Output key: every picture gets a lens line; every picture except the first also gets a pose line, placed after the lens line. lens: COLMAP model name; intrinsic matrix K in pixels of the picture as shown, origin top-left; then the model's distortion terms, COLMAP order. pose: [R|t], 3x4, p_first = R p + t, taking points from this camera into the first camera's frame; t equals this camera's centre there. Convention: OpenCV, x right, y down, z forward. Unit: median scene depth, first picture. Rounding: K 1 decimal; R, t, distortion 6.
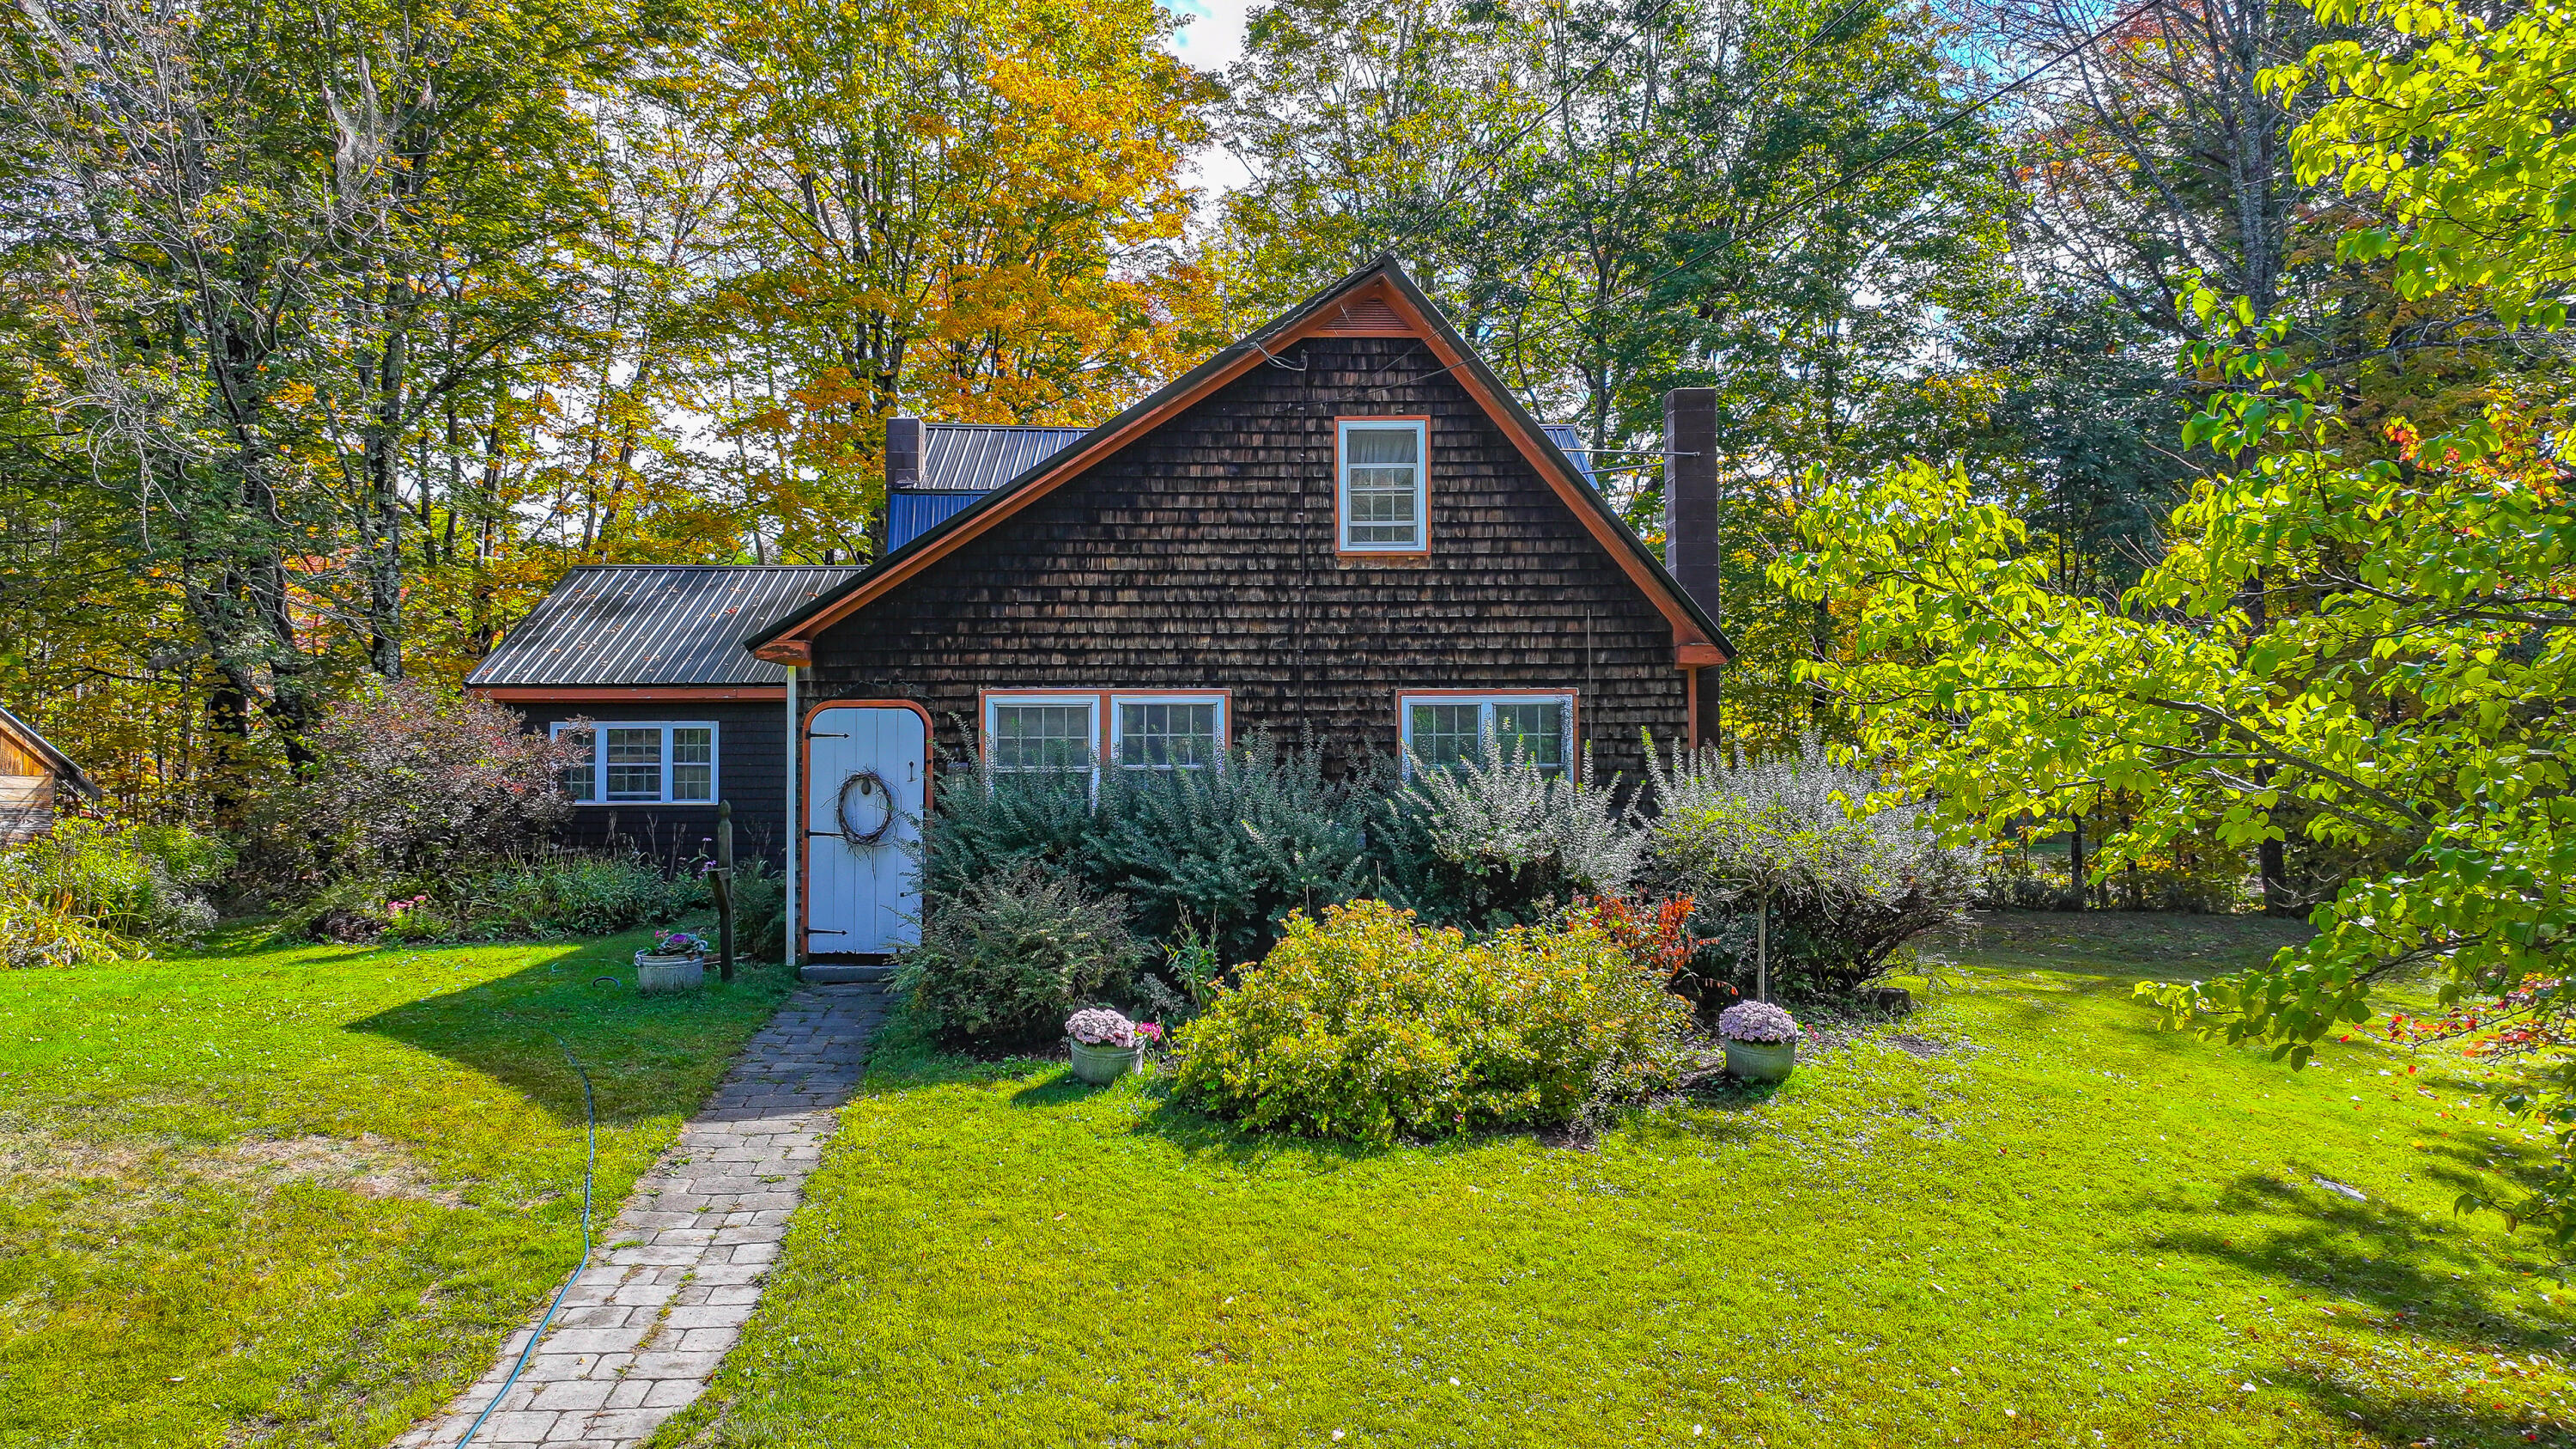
lens RADIAL K [[1962.8, 0, 1288.0], [0, 1962.8, 724.5], [0, 0, 1]] dist [0.001302, 0.000062]
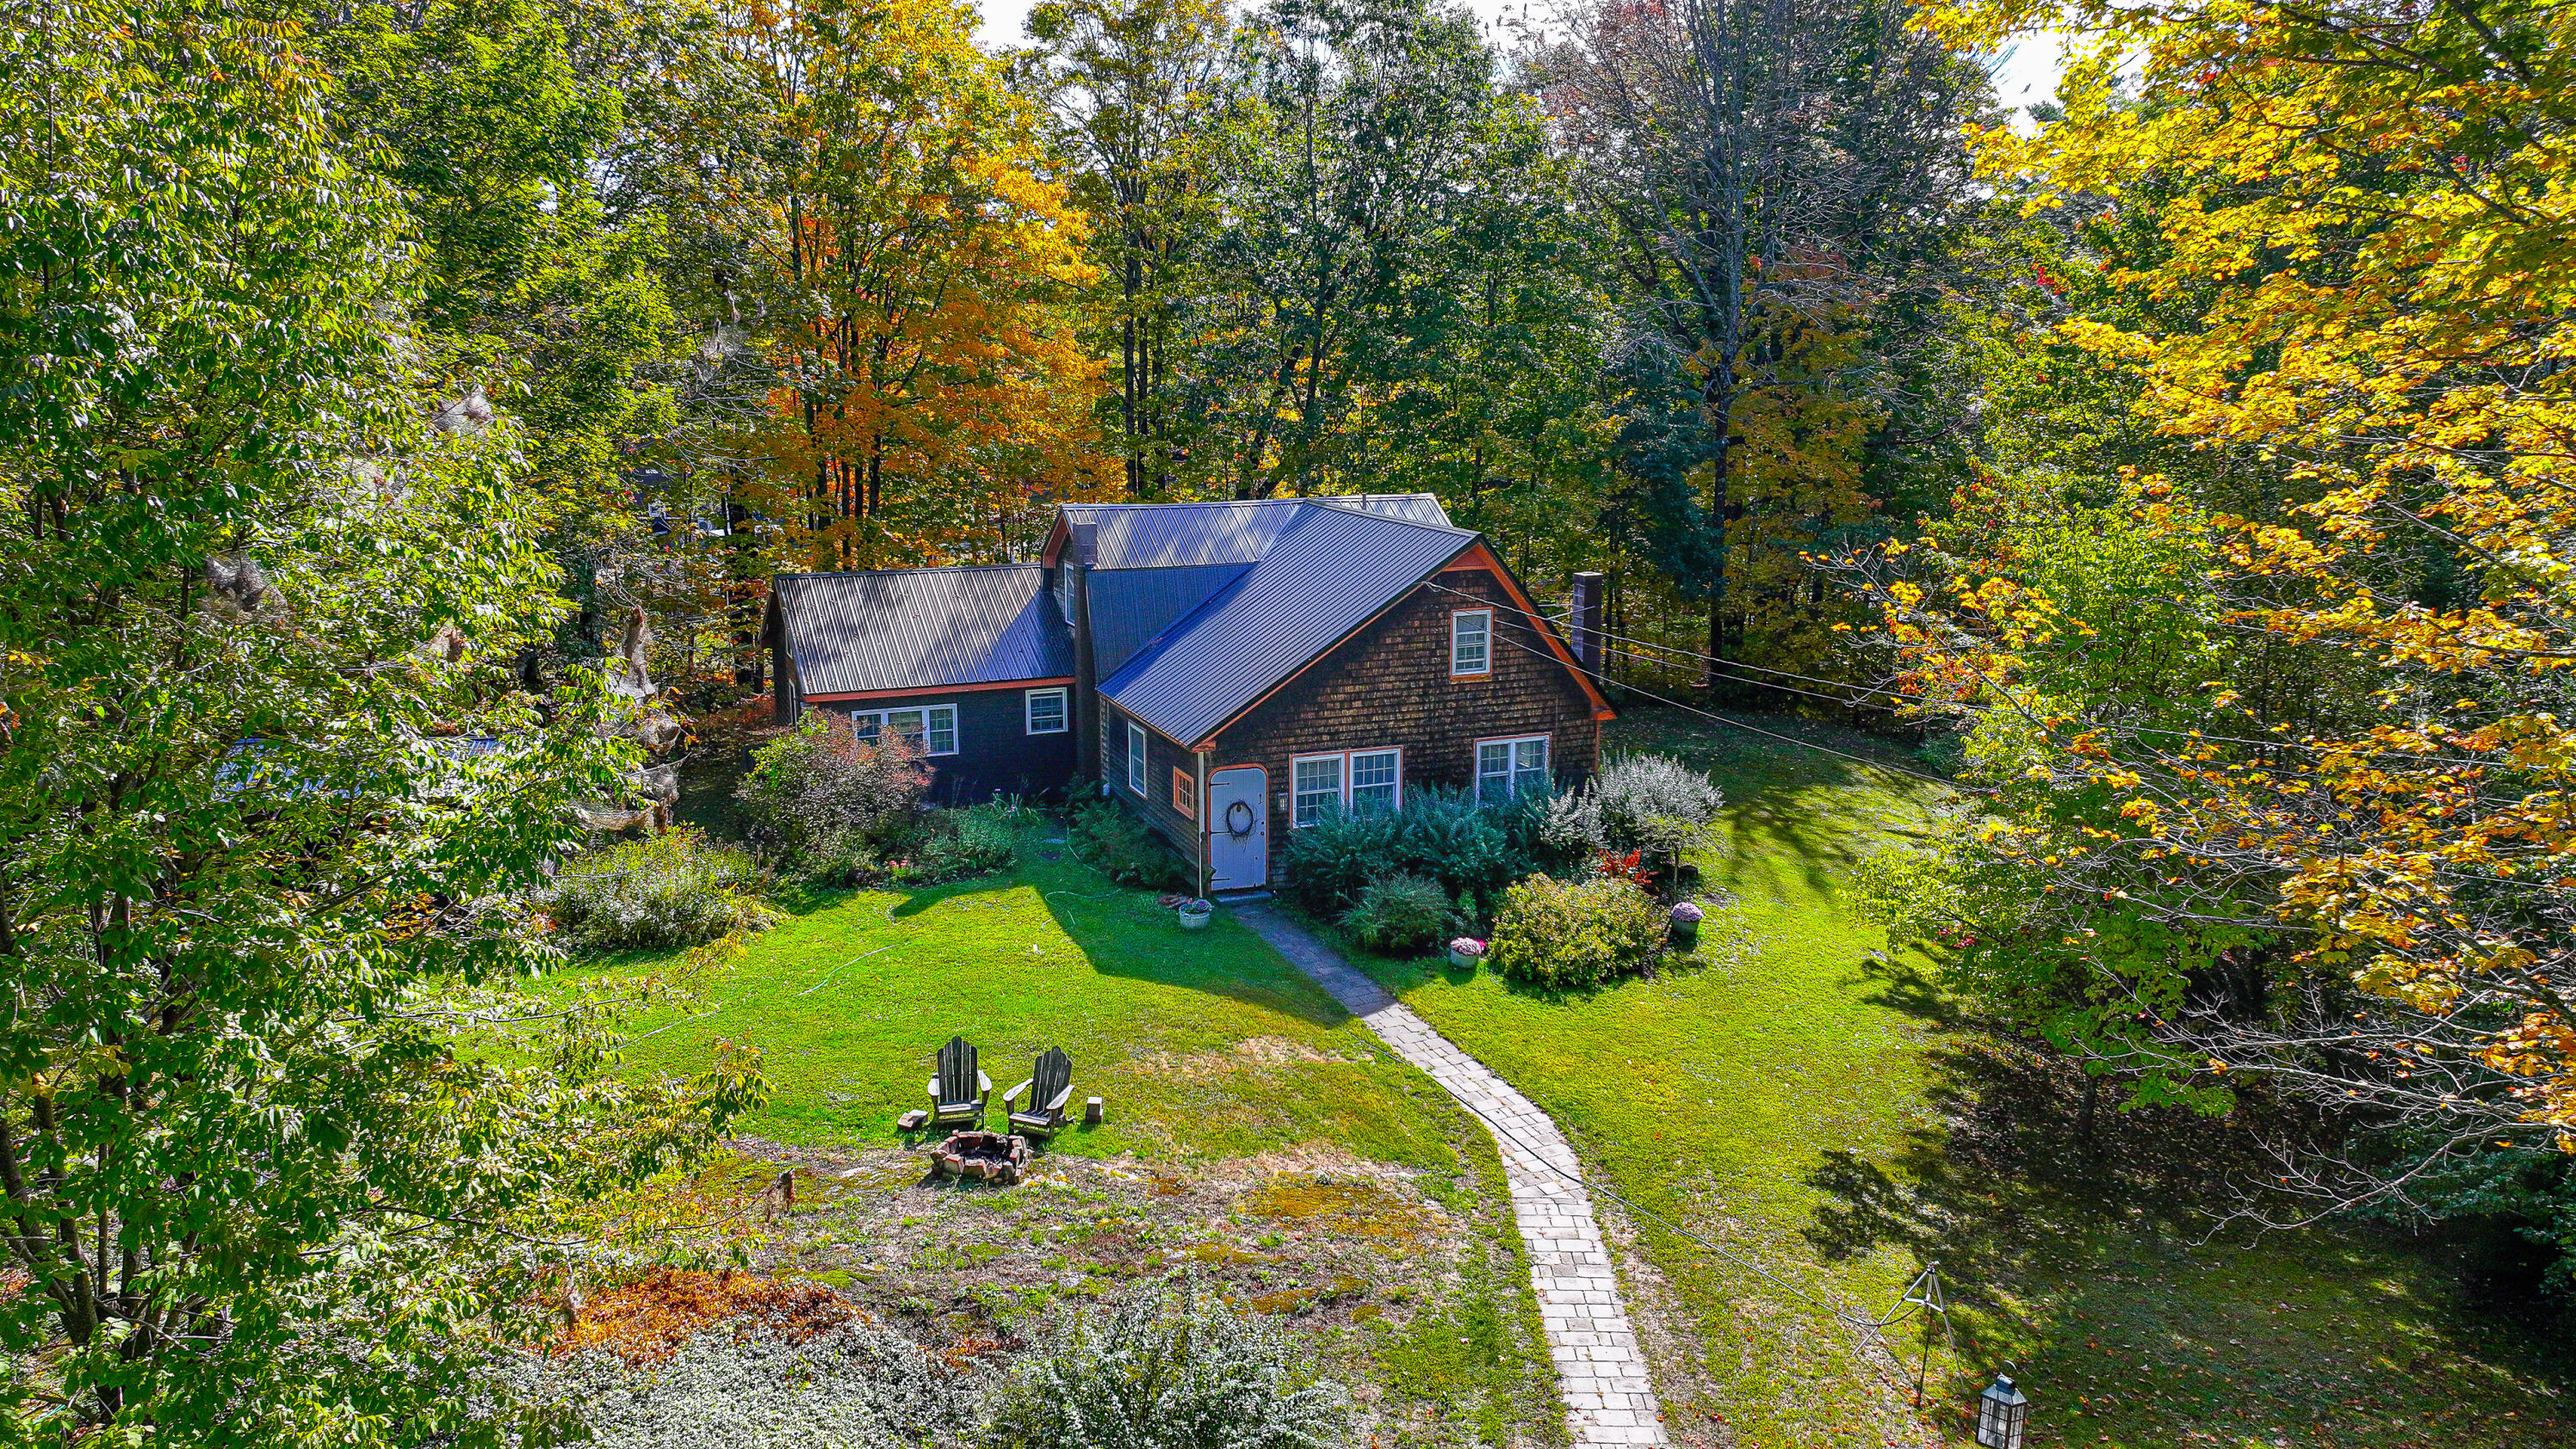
lens RADIAL K [[1962.8, 0, 1288.0], [0, 1962.8, 724.5], [0, 0, 1]] dist [0.001302, 0.000062]
pose [[0.934460, -0.066001, 0.349898, -0.854757], [-0.012789, 0.975815, 0.218223, -0.484025], [-0.355839, -0.208395, 0.911016, -0.814987]]
